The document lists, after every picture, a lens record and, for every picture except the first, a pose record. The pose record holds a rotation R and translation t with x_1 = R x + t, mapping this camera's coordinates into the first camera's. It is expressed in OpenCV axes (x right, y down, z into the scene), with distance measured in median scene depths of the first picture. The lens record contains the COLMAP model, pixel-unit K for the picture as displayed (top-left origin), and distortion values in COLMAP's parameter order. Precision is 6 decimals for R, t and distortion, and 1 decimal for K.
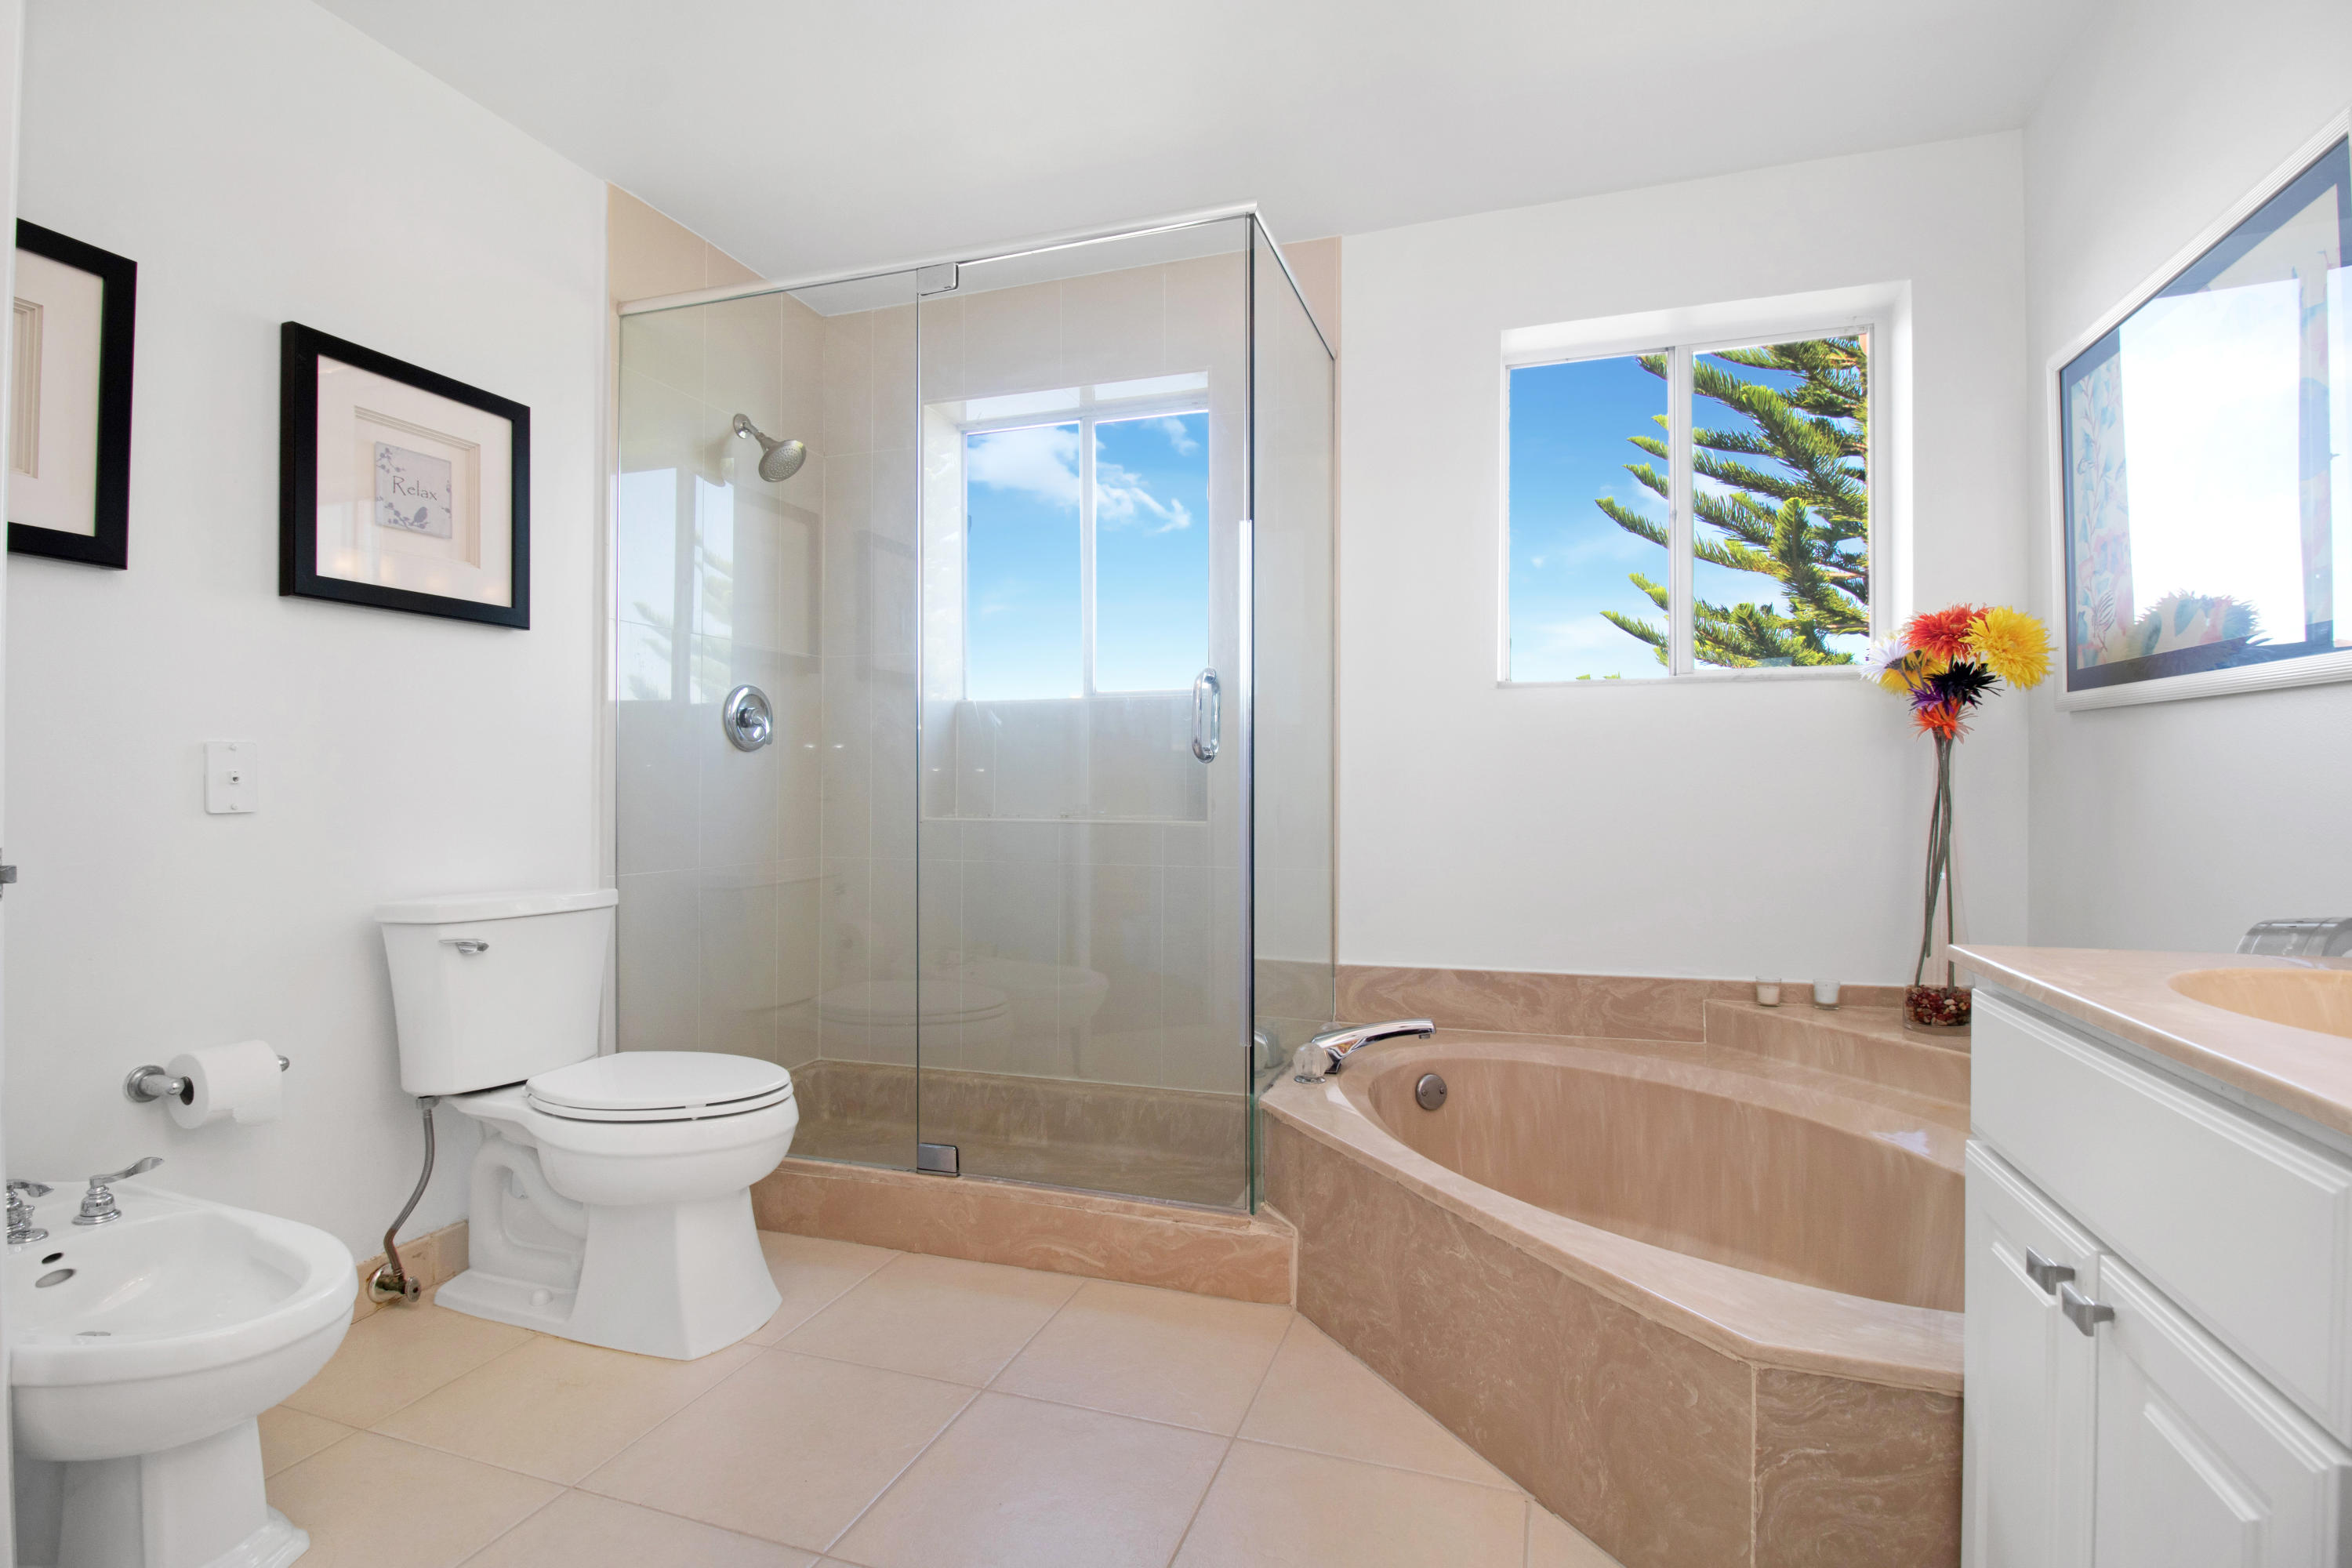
lens RADIAL K [[1101.5, 0, 1166.5], [0, 1101.5, 774.0], [0, 0, 1]] dist [0.000479, -0.012714]
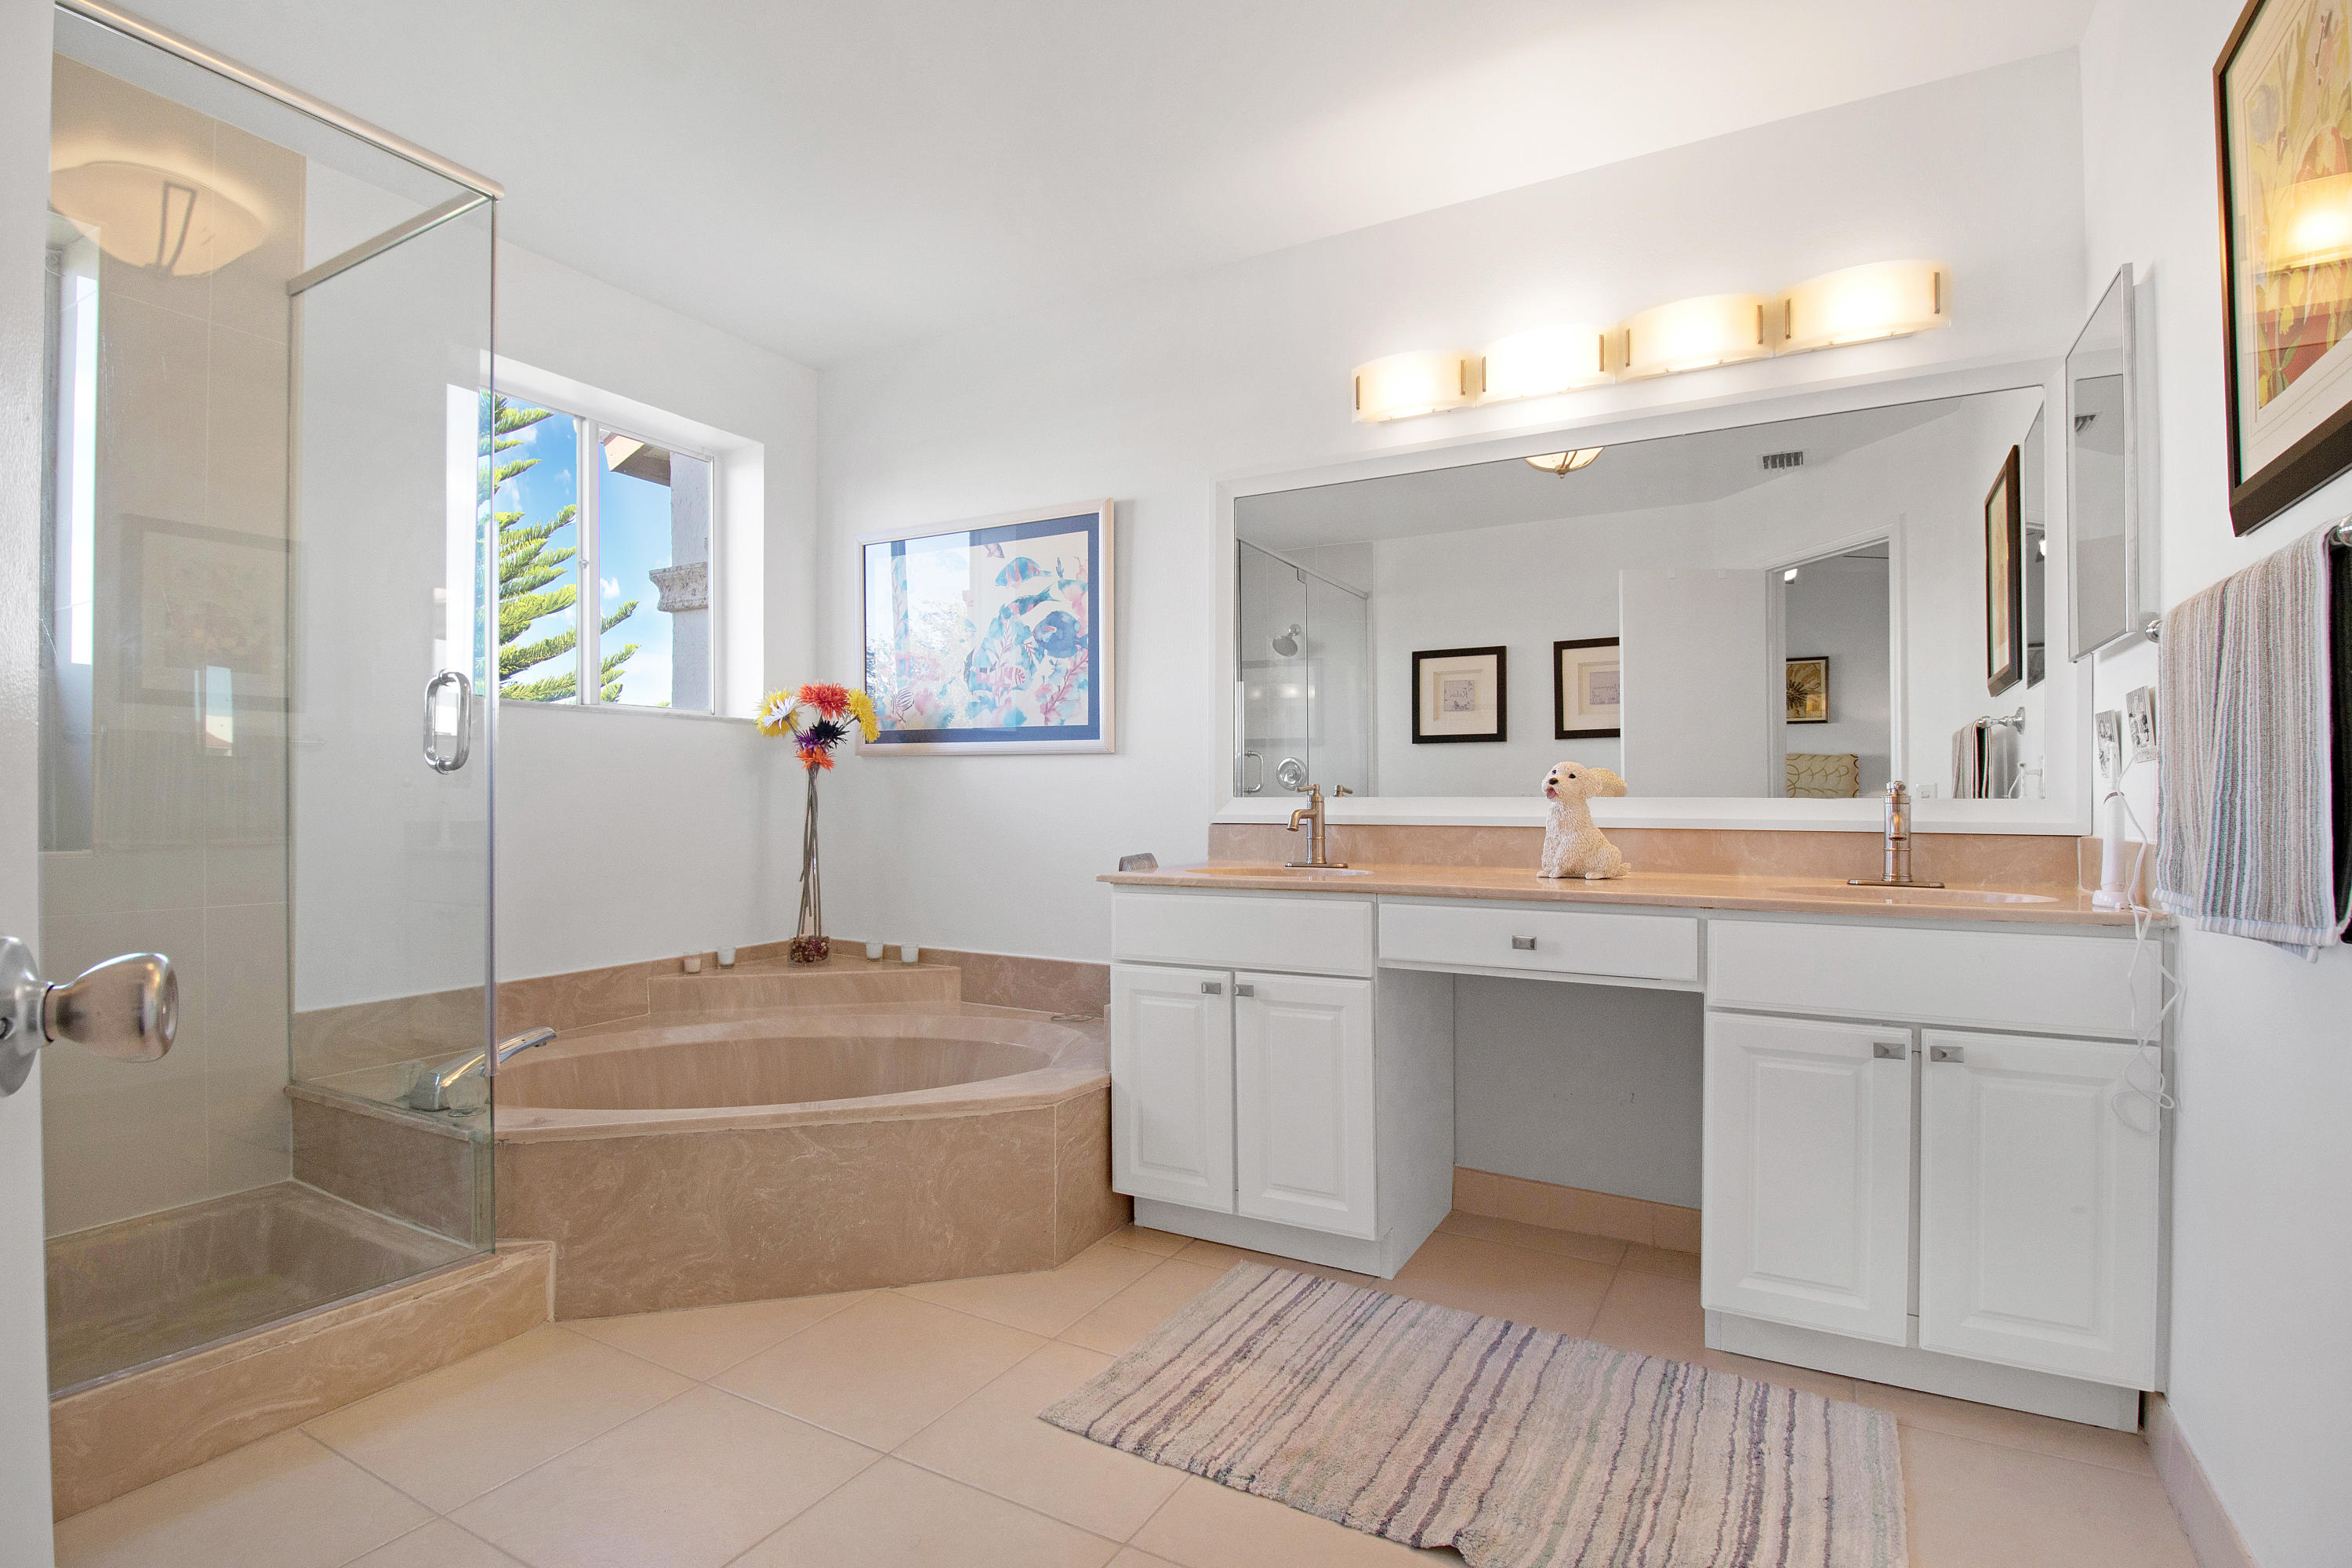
lens RADIAL K [[1101.5, 0, 1166.5], [0, 1101.5, 774.0], [0, 0, 1]] dist [0.000479, -0.012714]
pose [[0.207125, 0.023304, 0.978037, -0.727389], [-0.007484, 0.999725, -0.022236, 0.002870], [-0.978286, -0.002714, 0.207242, 0.232959]]
